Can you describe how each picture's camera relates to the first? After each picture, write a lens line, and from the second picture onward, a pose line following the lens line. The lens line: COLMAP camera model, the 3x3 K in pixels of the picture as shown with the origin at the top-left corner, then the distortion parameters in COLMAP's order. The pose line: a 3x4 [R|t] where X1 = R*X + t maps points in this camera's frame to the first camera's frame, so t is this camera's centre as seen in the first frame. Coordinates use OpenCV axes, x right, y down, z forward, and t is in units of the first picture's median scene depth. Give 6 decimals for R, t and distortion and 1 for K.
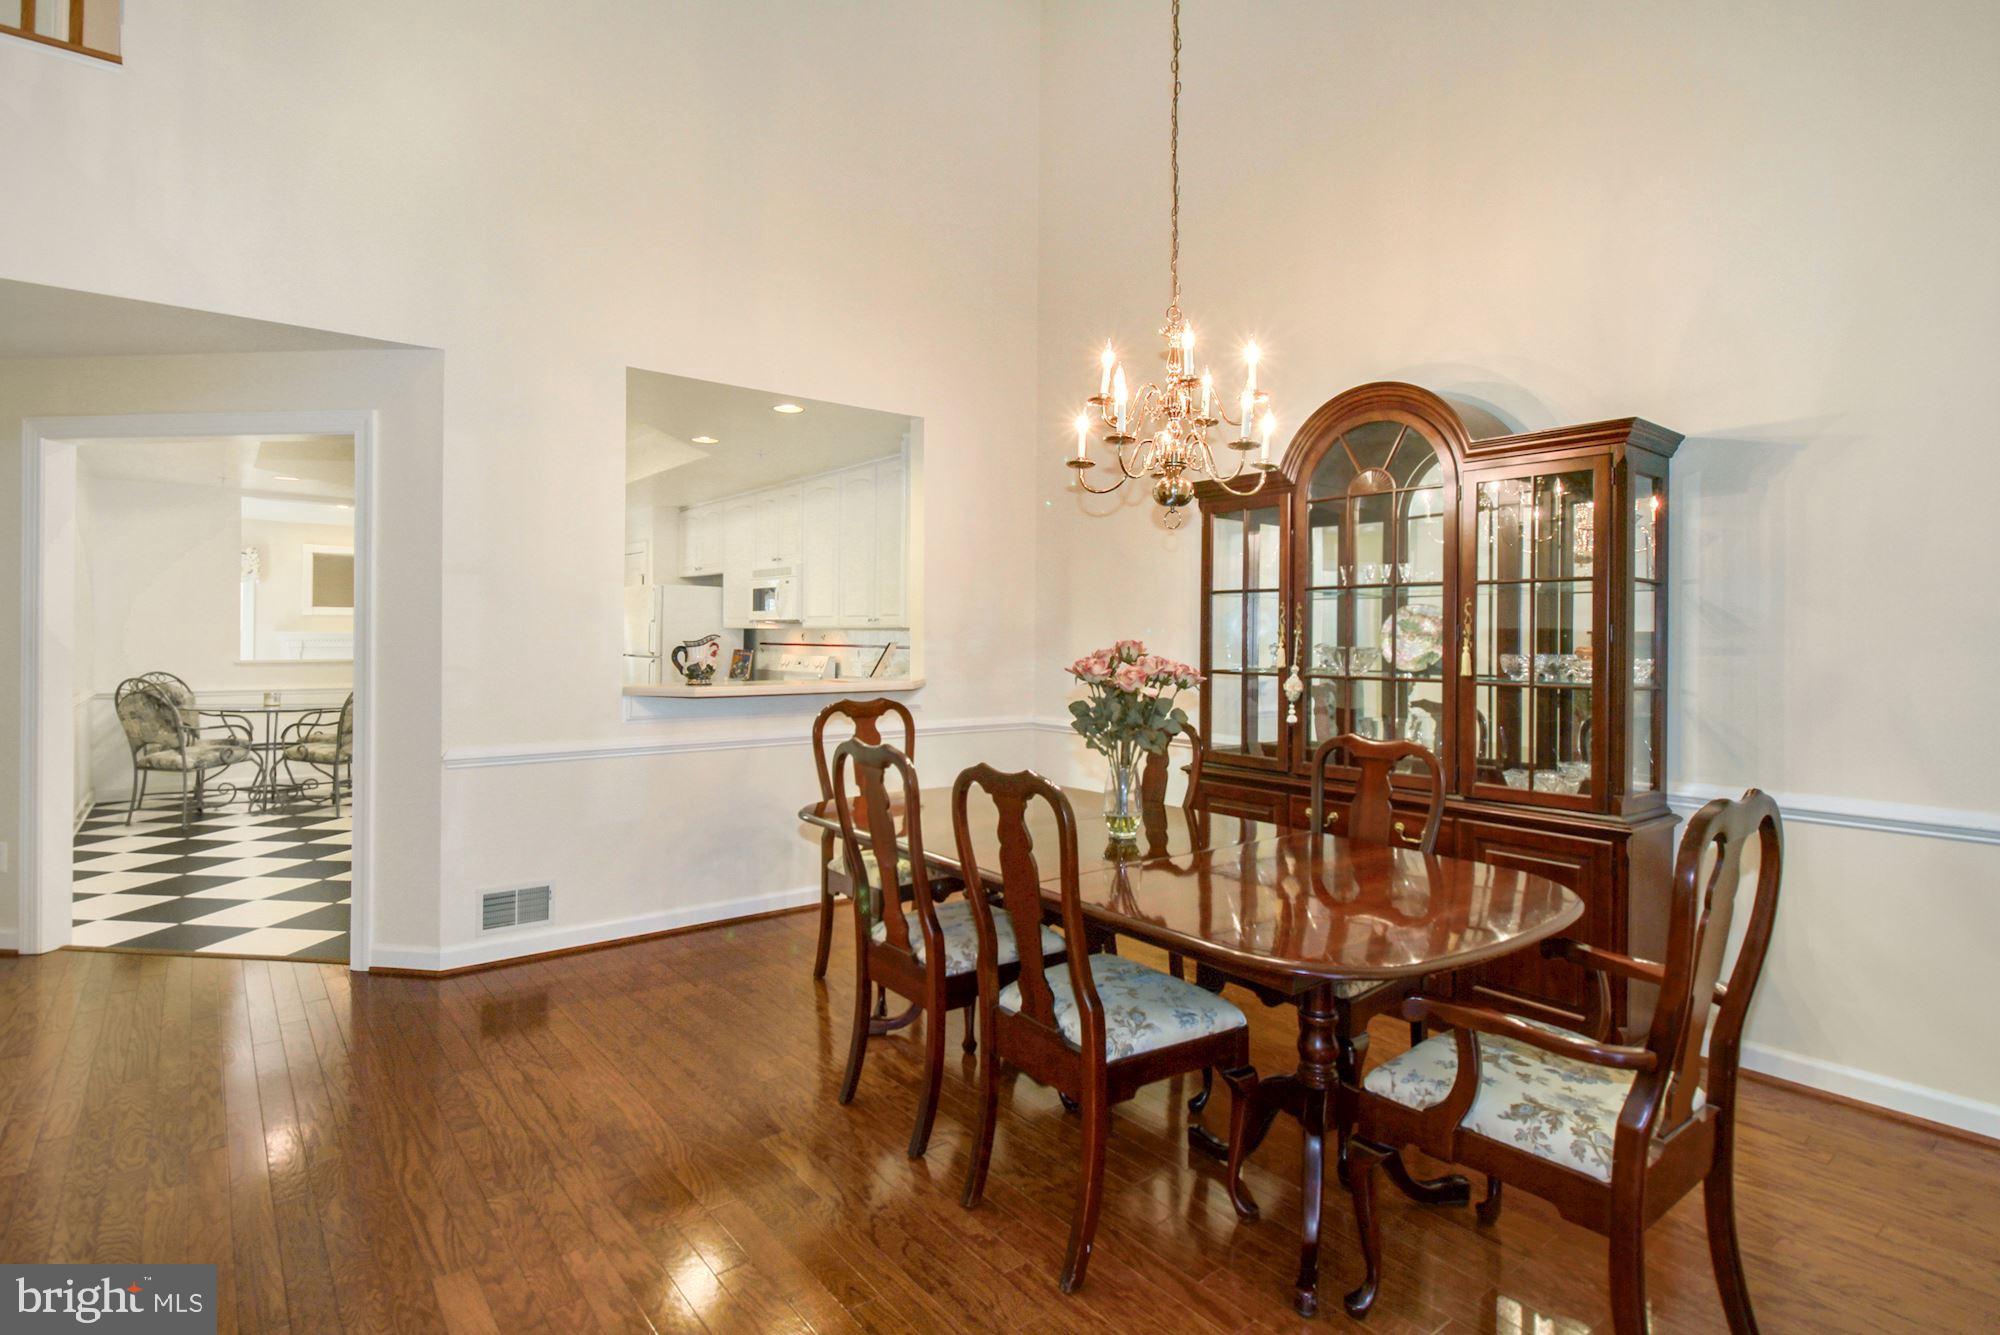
lens RADIAL K [[1007.4, 0, 994.1], [0, 1007.4, 634.3], [0, 0, 1]] dist [-0.002756, -0.000350]
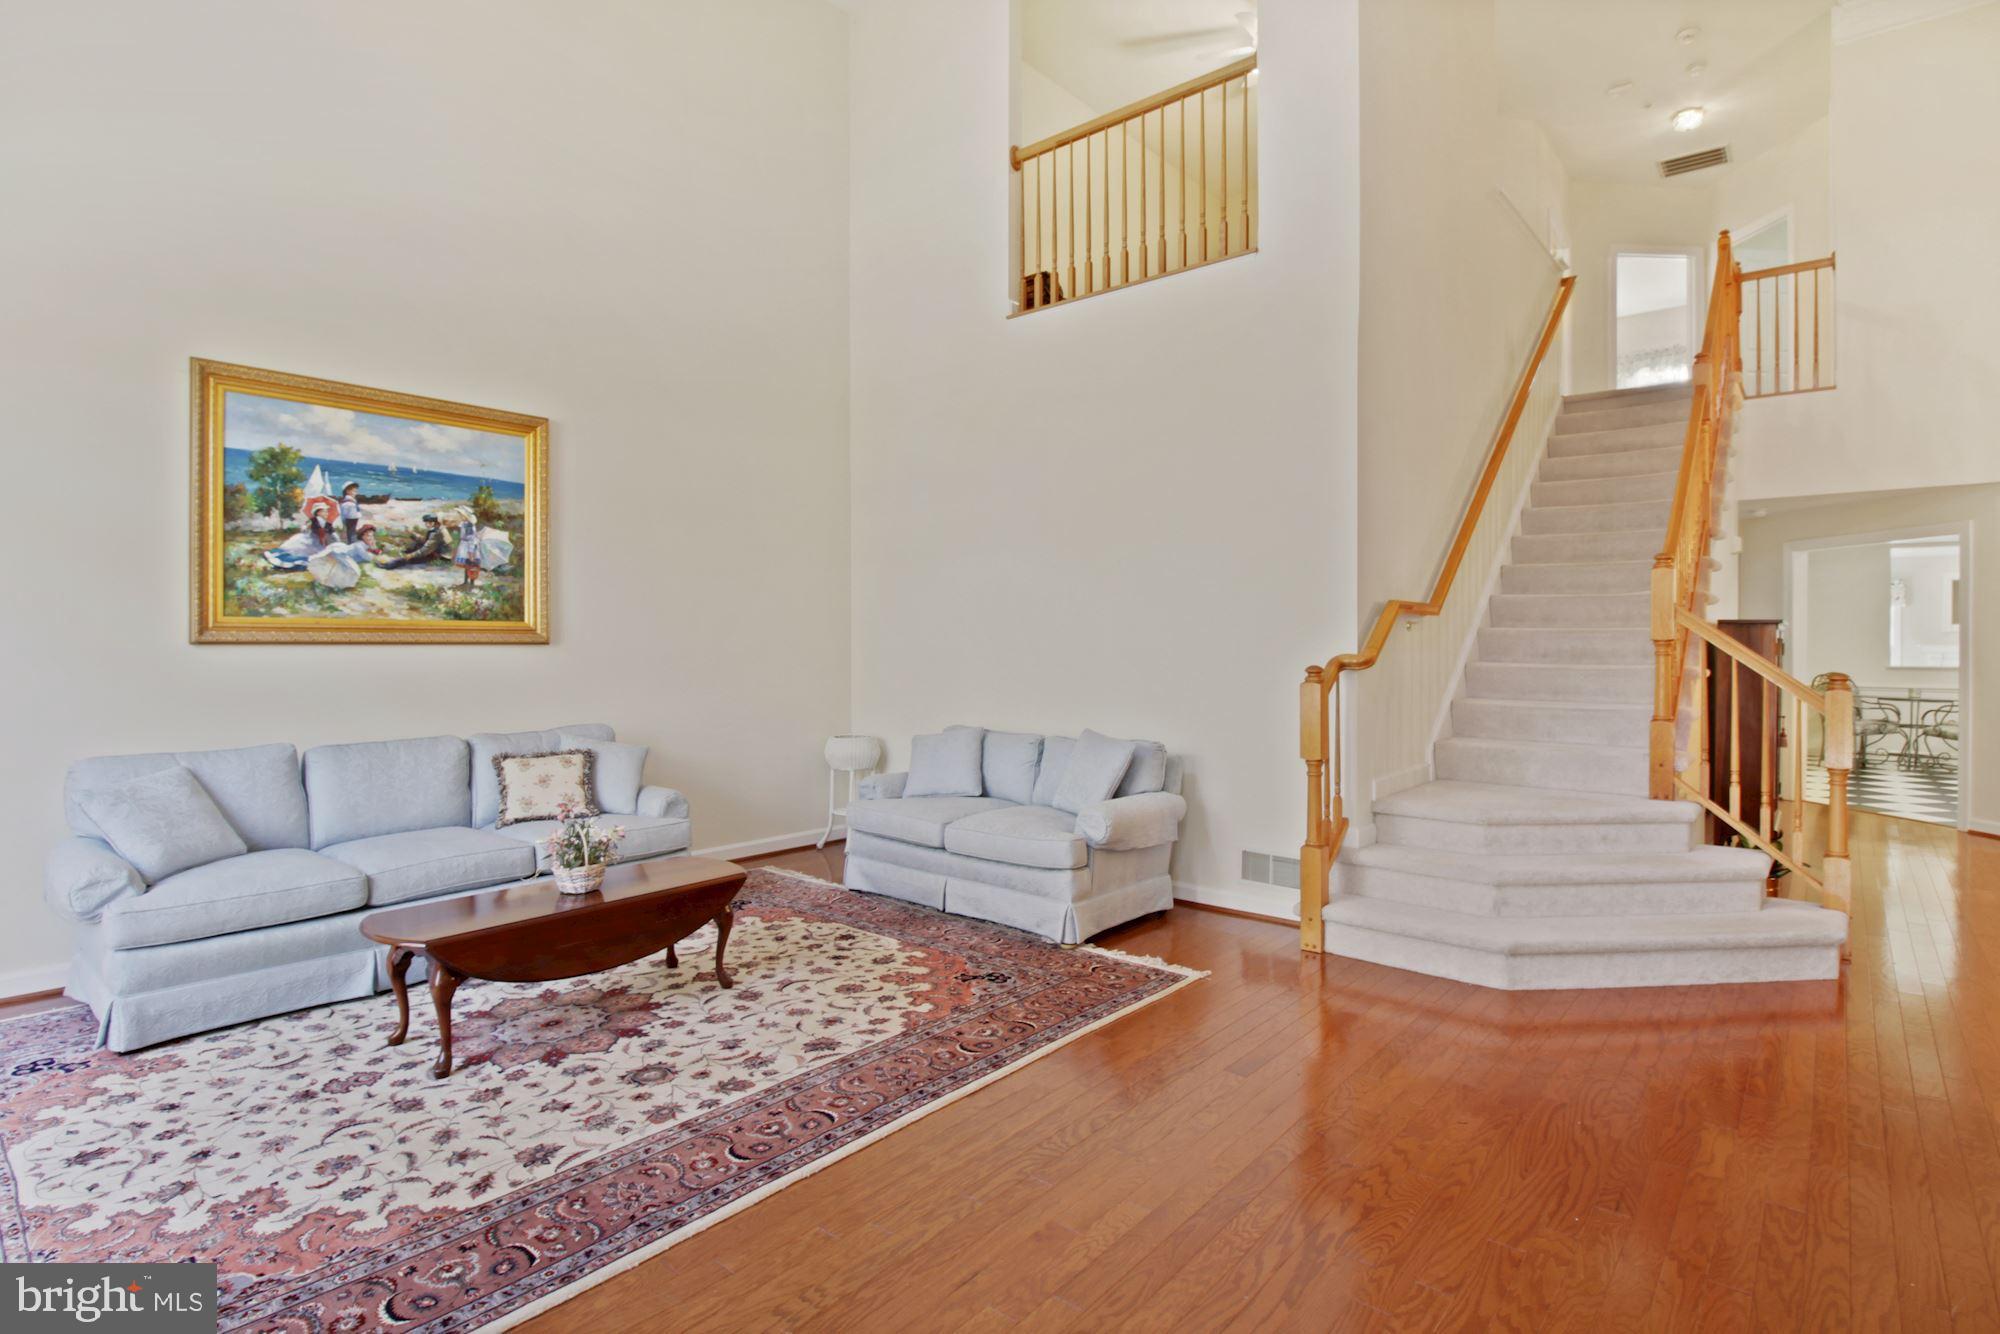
lens RADIAL K [[997.1, 0, 1000.2], [0, 997.1, 649.0], [0, 0, 1]] dist [-0.009780, -0.005912]
pose [[0.193362, -0.001814, -0.981126, 0.413702], [0.001421, 0.999998, -0.001569, 0.002369], [0.981126, -0.001090, 0.193365, -0.559693]]
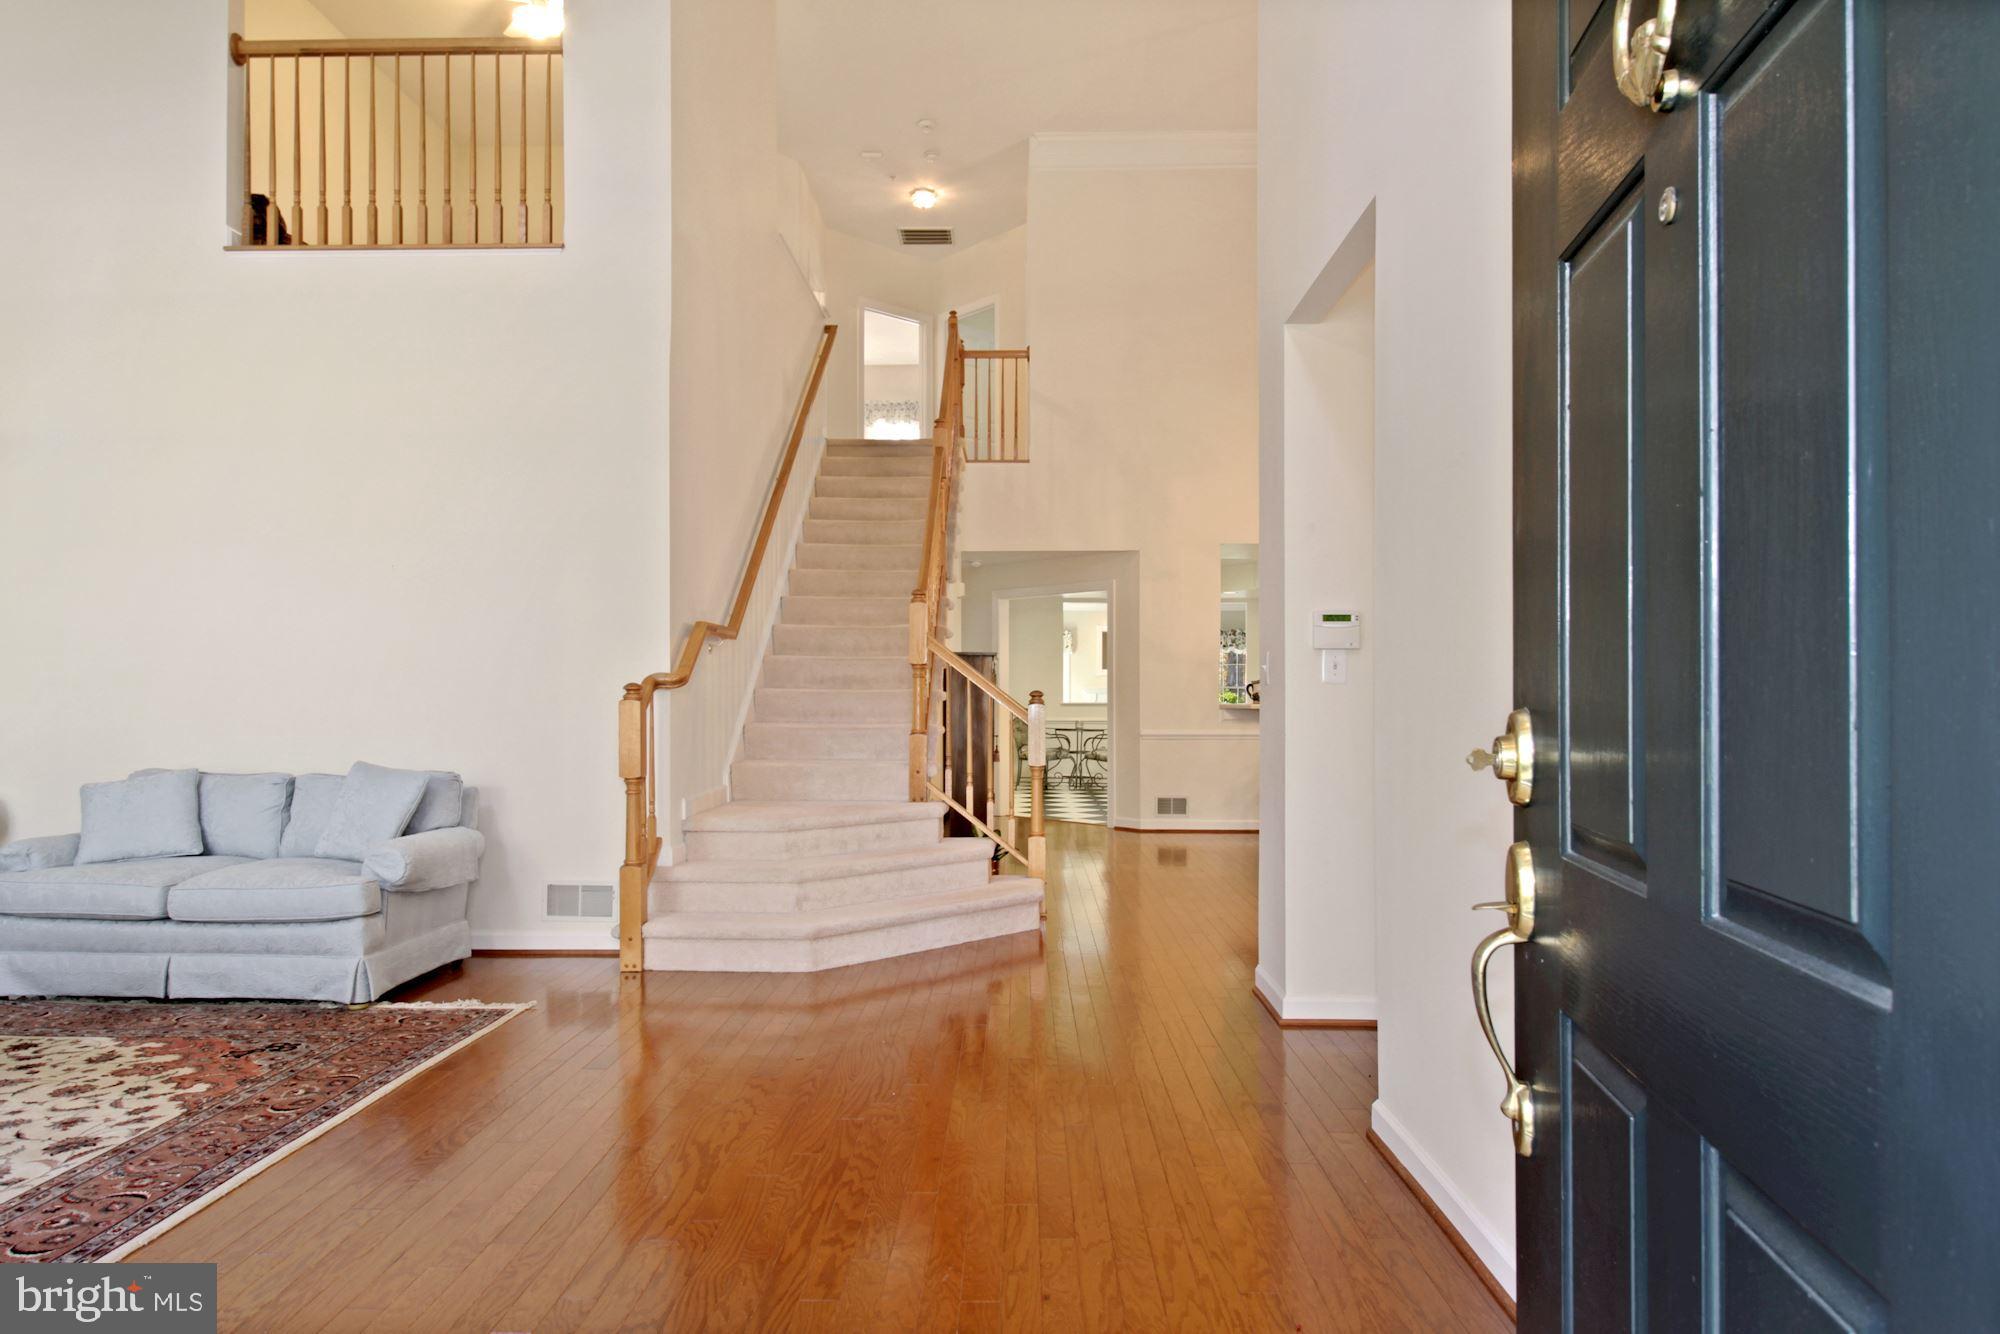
lens RADIAL K [[1221.4, 0, 993.6], [0, 1221.4, 706.9], [0, 0, 1]] dist [0.003334, 0.001727]
pose [[0.767850, -0.003847, -0.640618, 0.507803], [0.007598, 0.999966, 0.003102, 0.028217], [0.640584, -0.007249, 0.767853, -0.697606]]
